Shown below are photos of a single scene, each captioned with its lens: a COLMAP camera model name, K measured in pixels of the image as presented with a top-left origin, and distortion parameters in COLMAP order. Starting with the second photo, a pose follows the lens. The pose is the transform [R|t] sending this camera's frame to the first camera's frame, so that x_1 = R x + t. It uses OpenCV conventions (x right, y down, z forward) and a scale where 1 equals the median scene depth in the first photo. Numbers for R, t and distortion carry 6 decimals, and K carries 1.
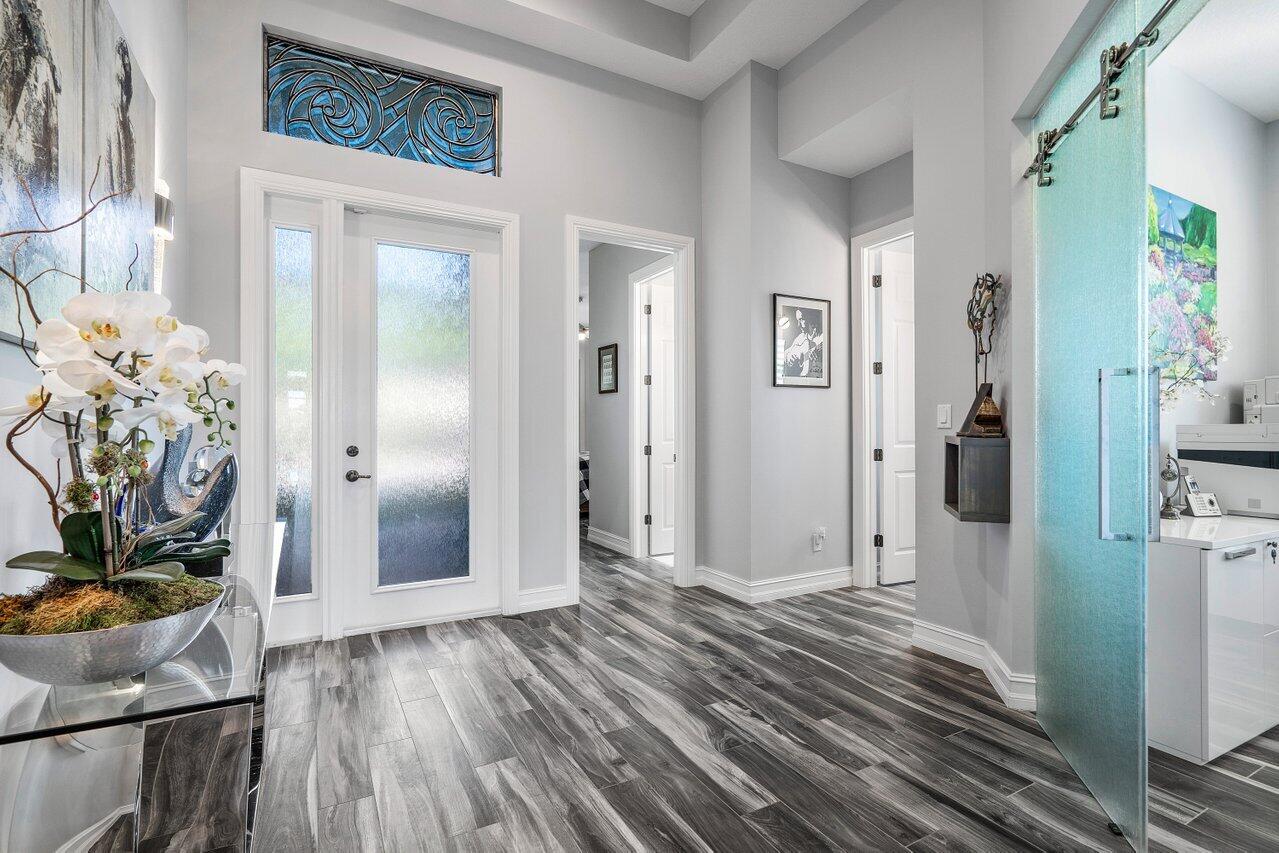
lens RADIAL K [[621.3, 0, 637.8], [0, 621.3, 429.7], [0, 0, 1]] dist [-0.002720, -0.000111]
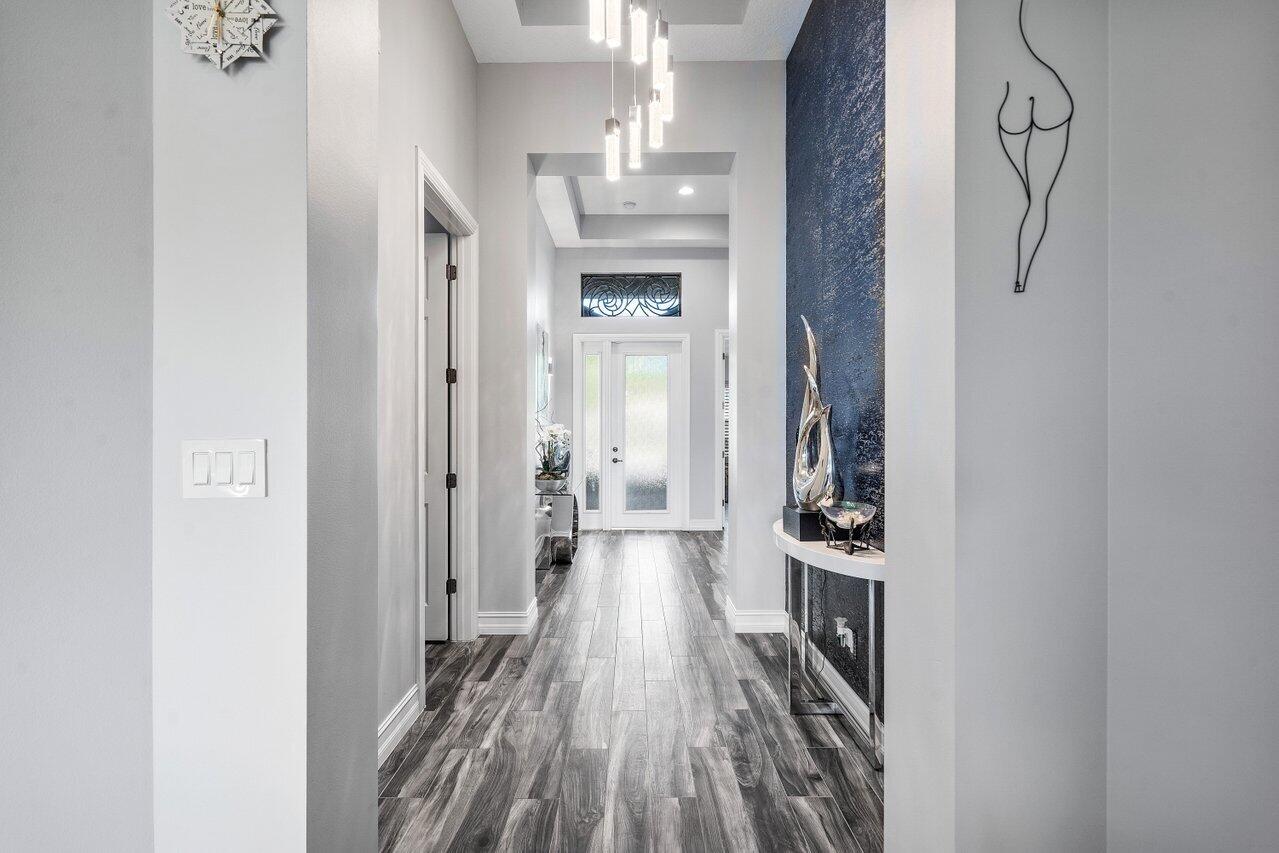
lens RADIAL K [[582.5, 0, 637.8], [0, 582.5, 429.3], [0, 0, 1]] dist [-0.000105, -0.000013]
pose [[0.892017, 0.002662, -0.451993, 0.591367], [-0.002134, 0.999996, 0.001678, -0.043530], [0.451996, -0.000533, 0.892020, -0.881828]]
